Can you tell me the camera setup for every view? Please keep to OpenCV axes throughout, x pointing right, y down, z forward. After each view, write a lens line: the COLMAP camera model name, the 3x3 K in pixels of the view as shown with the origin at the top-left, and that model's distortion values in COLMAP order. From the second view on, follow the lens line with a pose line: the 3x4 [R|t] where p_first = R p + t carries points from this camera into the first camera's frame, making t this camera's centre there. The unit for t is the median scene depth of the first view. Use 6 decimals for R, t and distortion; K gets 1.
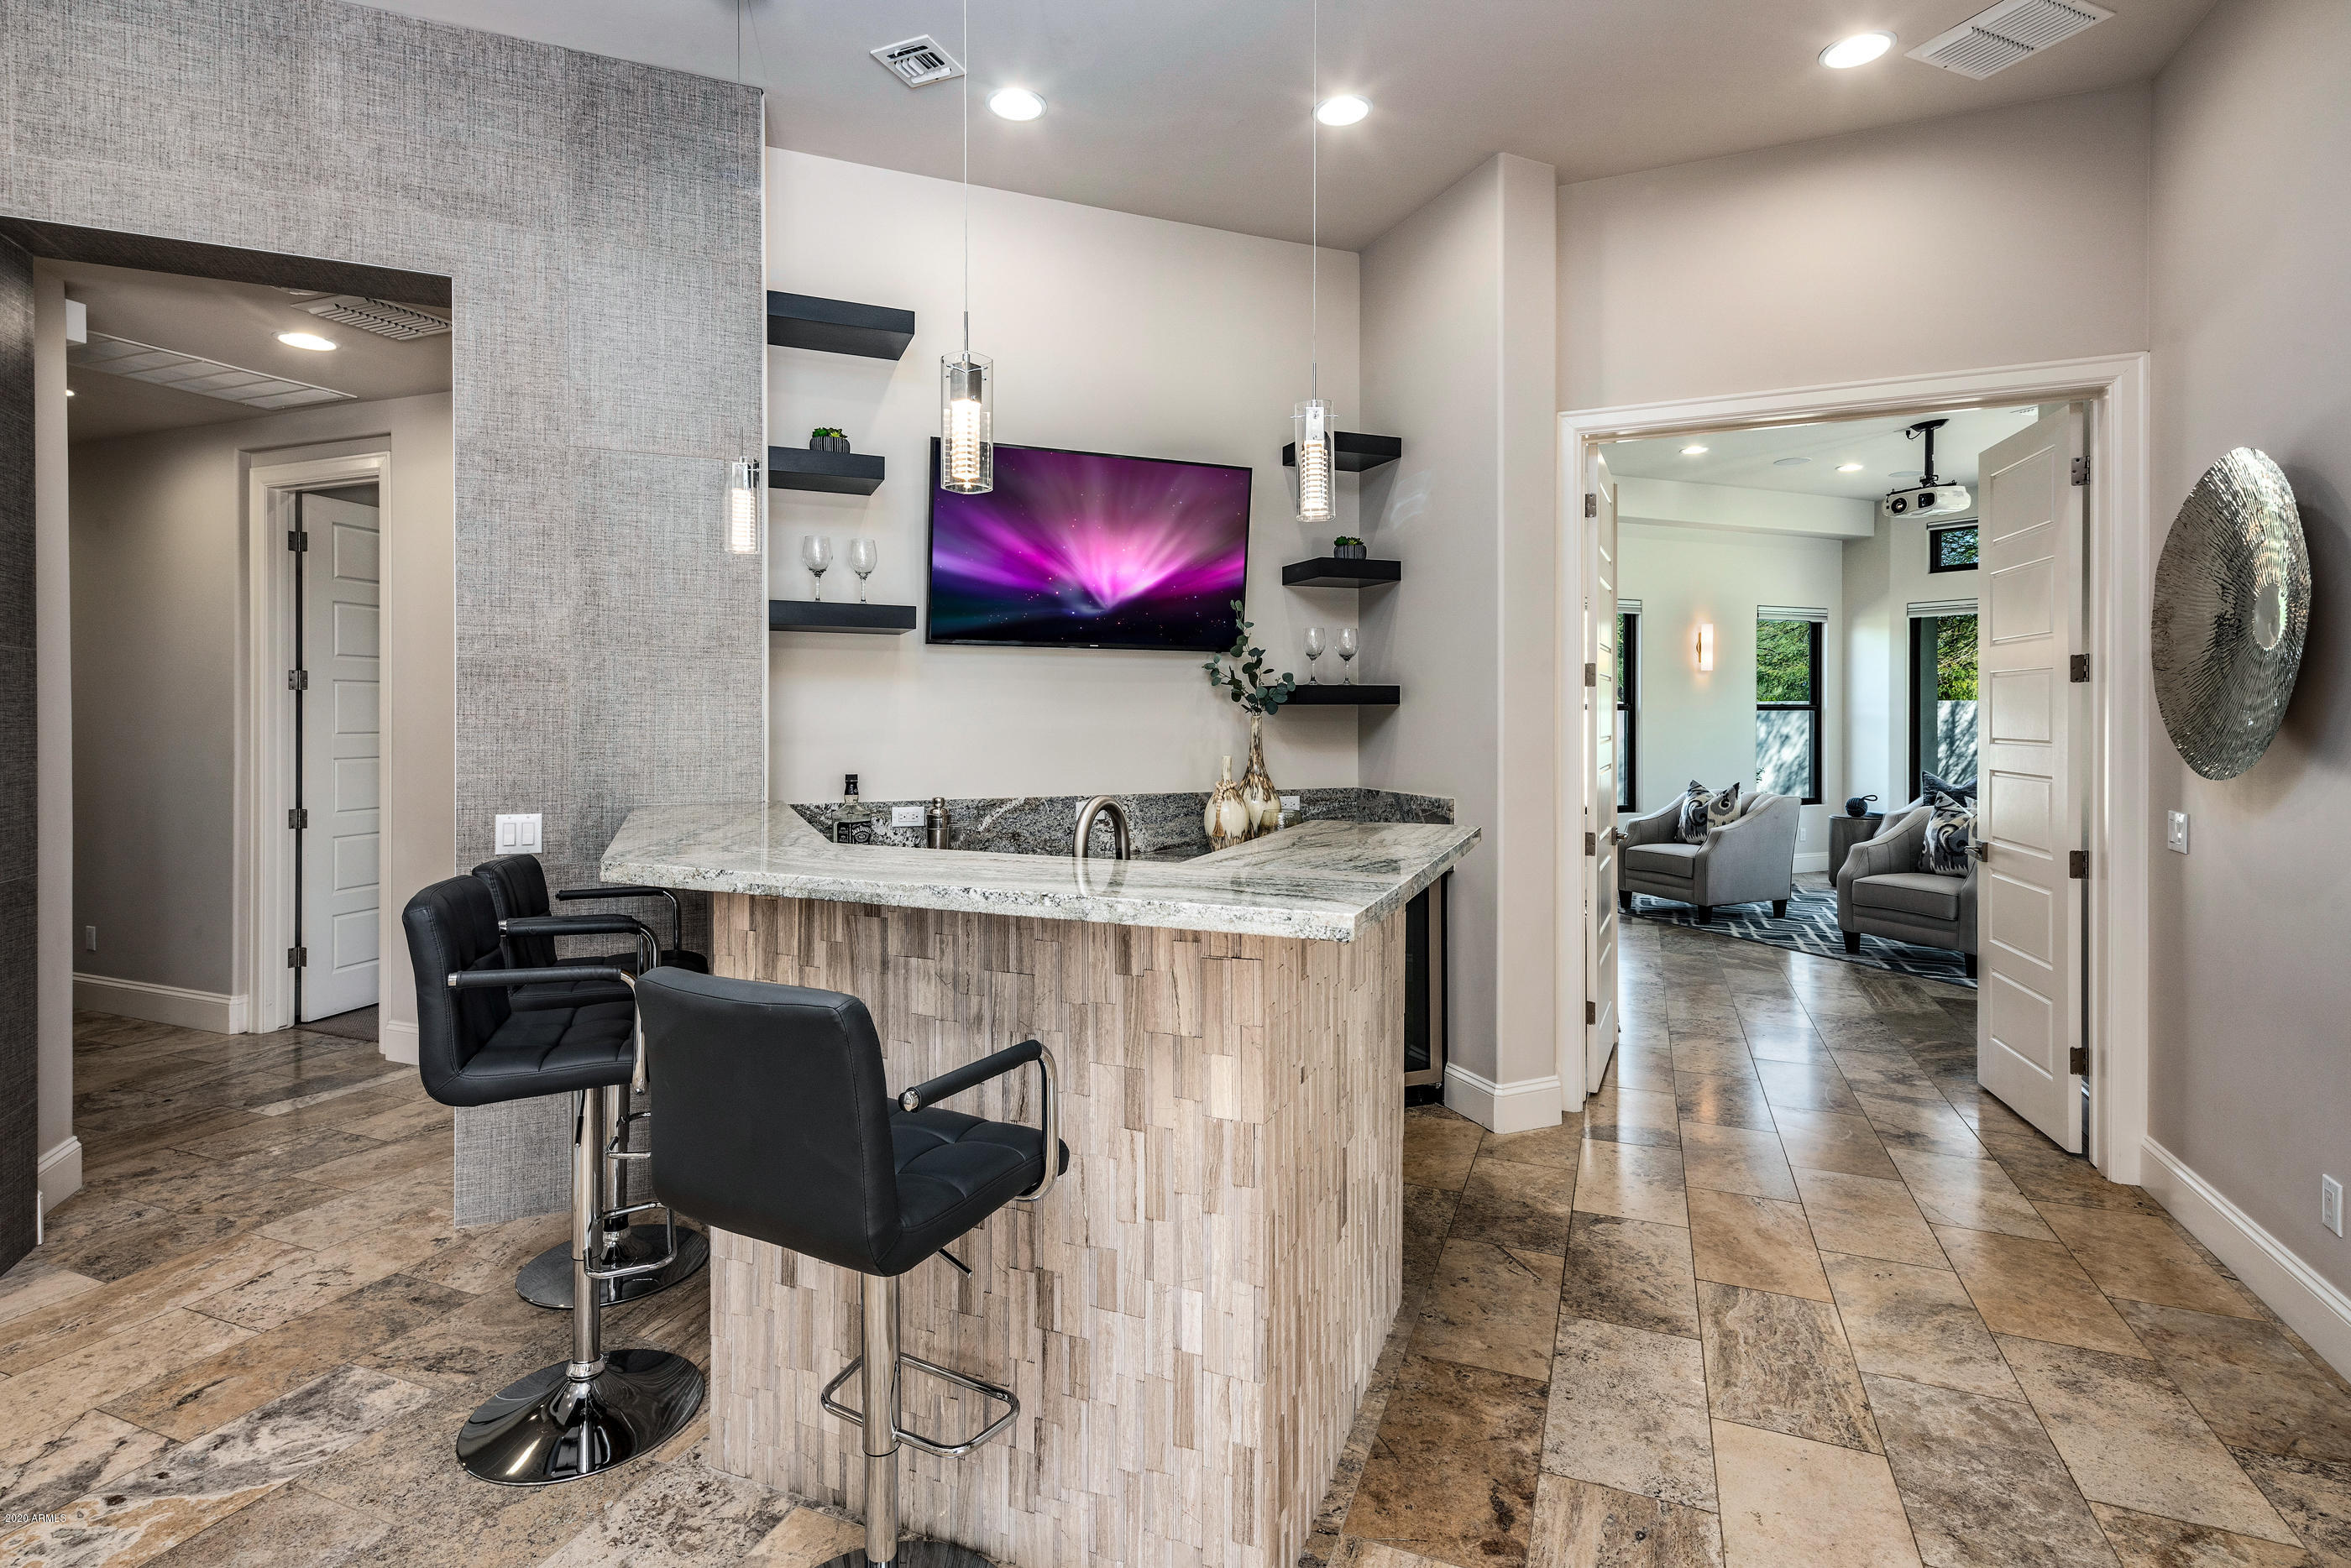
lens RADIAL K [[1127.9, 0, 1173.7], [0, 1127.9, 743.5], [0, 0, 1]] dist [0.000849, 0.000013]
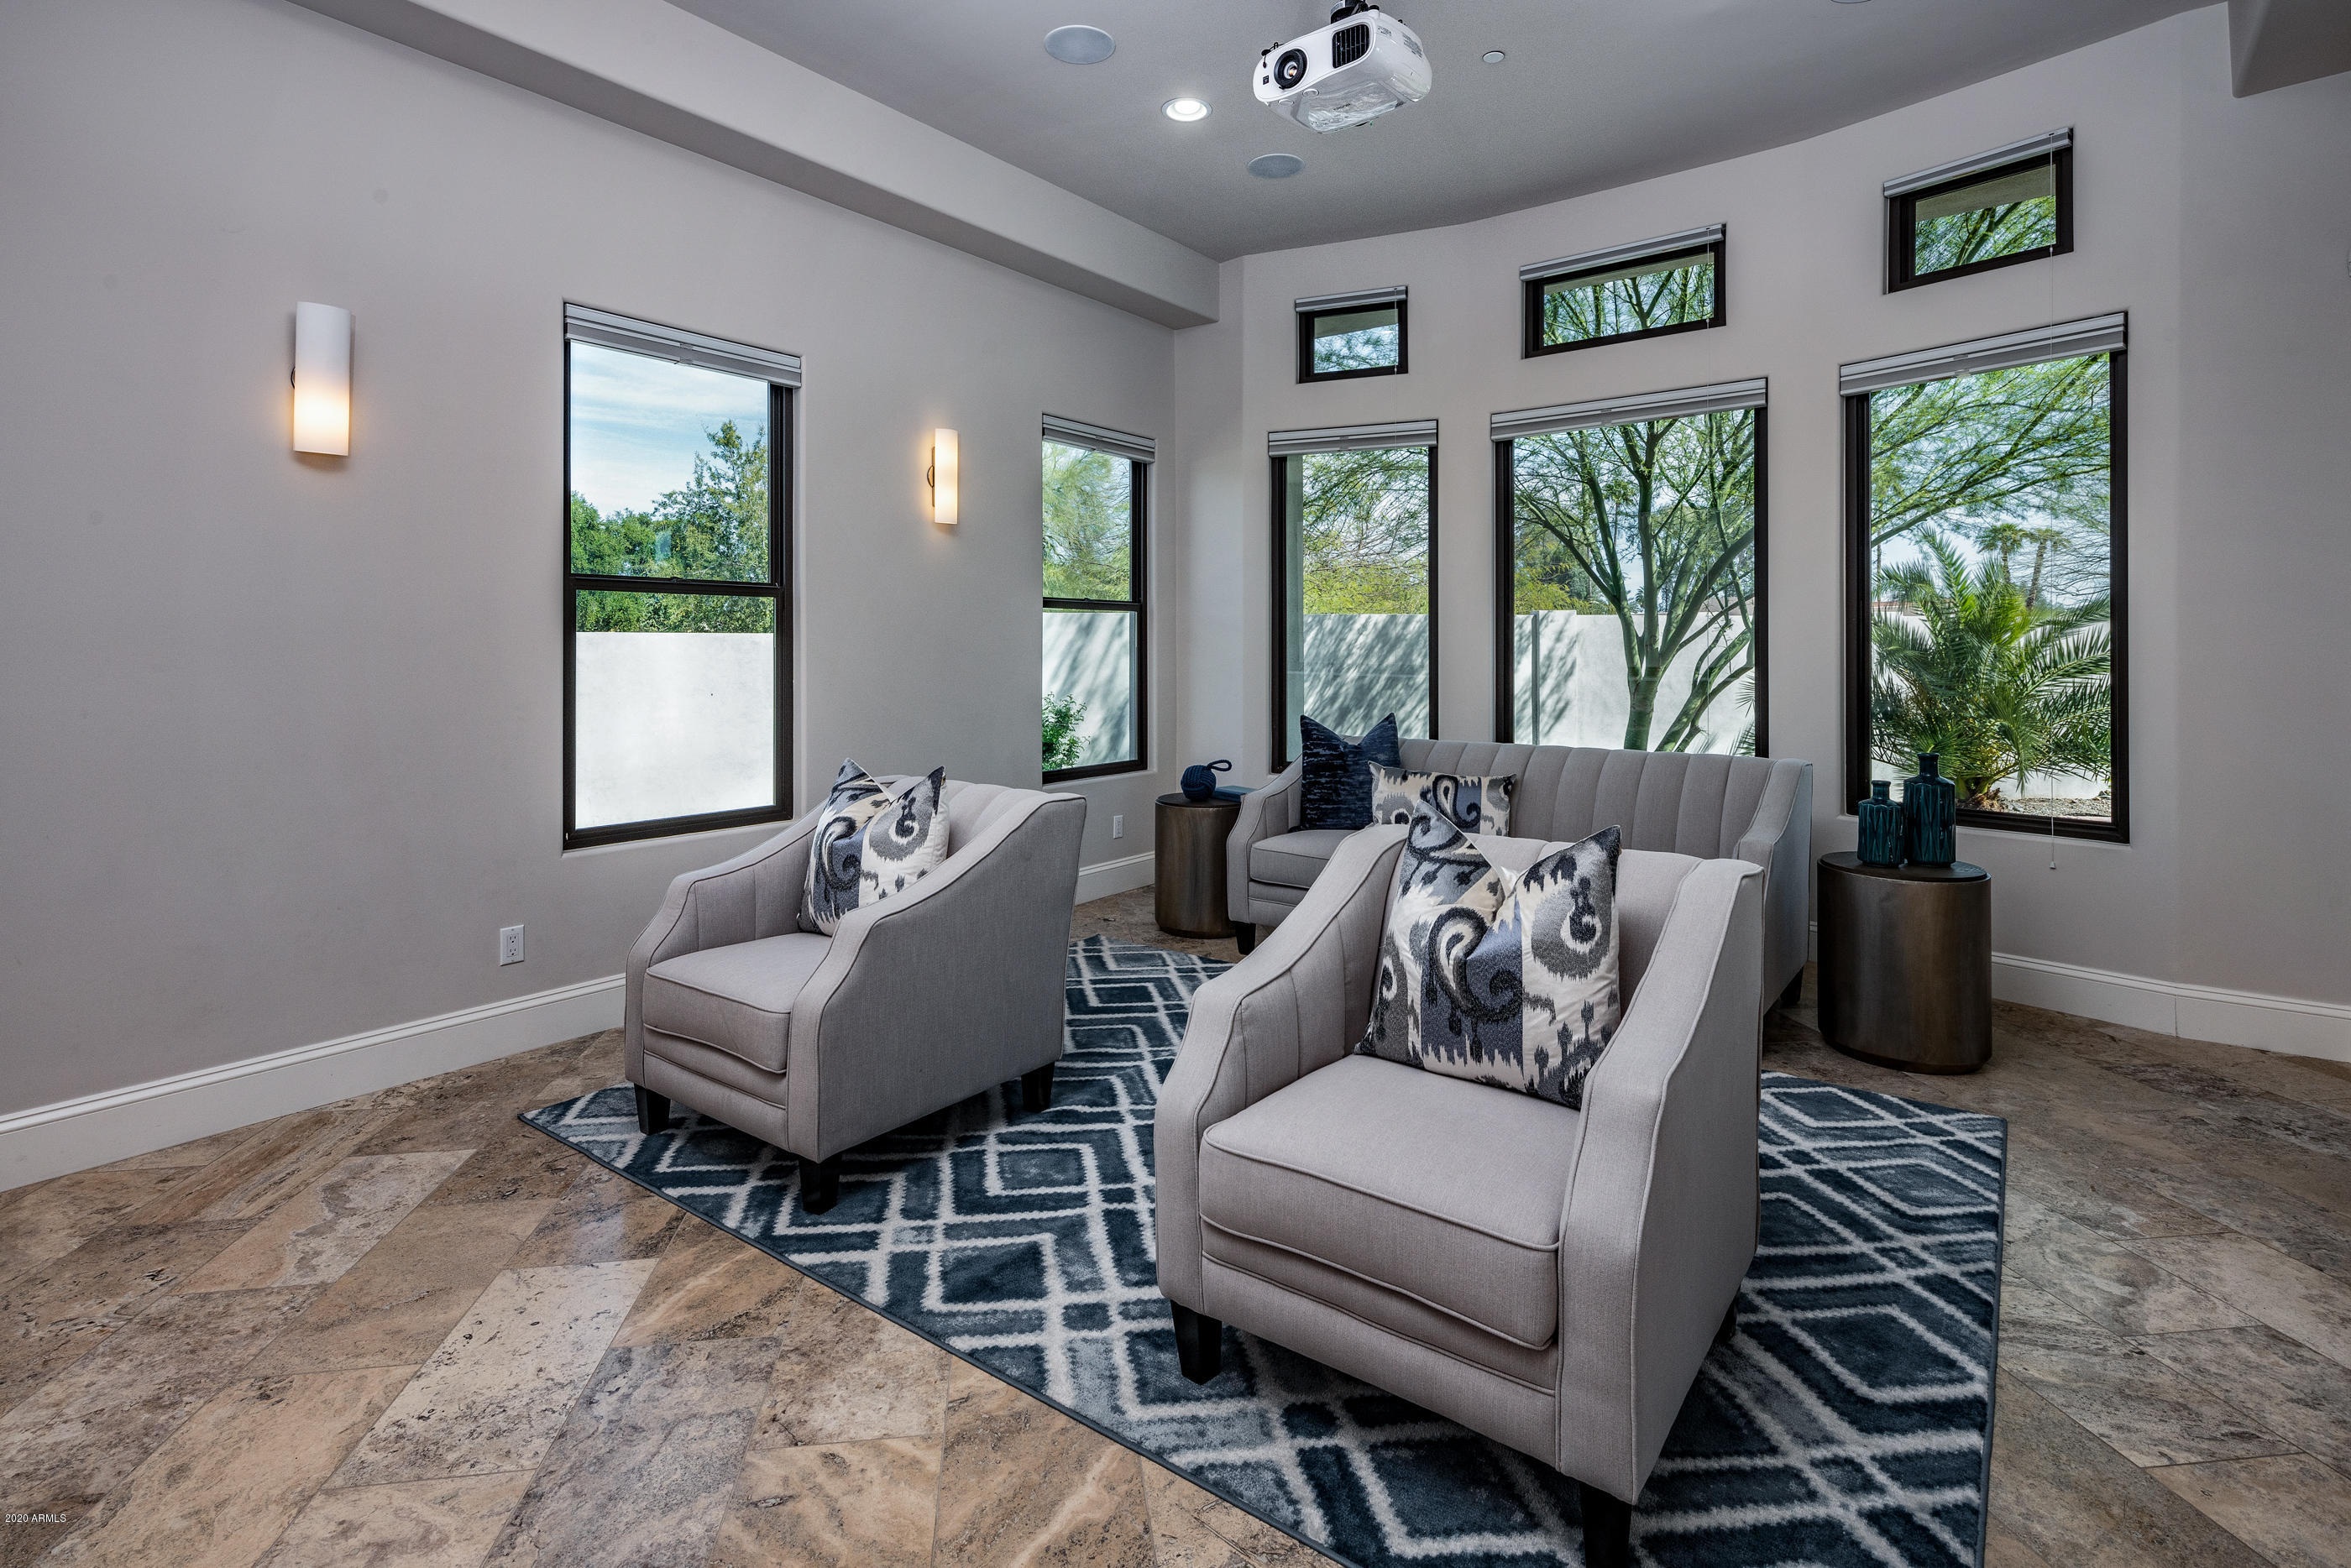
lens RADIAL K [[1135.4, 0, 1177.0], [0, 1135.4, 667.4], [0, 0, 1]] dist [0.014804, 0.000143]
pose [[0.861259, -0.004003, 0.508151, 0.315417], [0.005139, 0.999986, -0.000834, 0.001119], [-0.508140, 0.003330, 0.861268, 0.529721]]
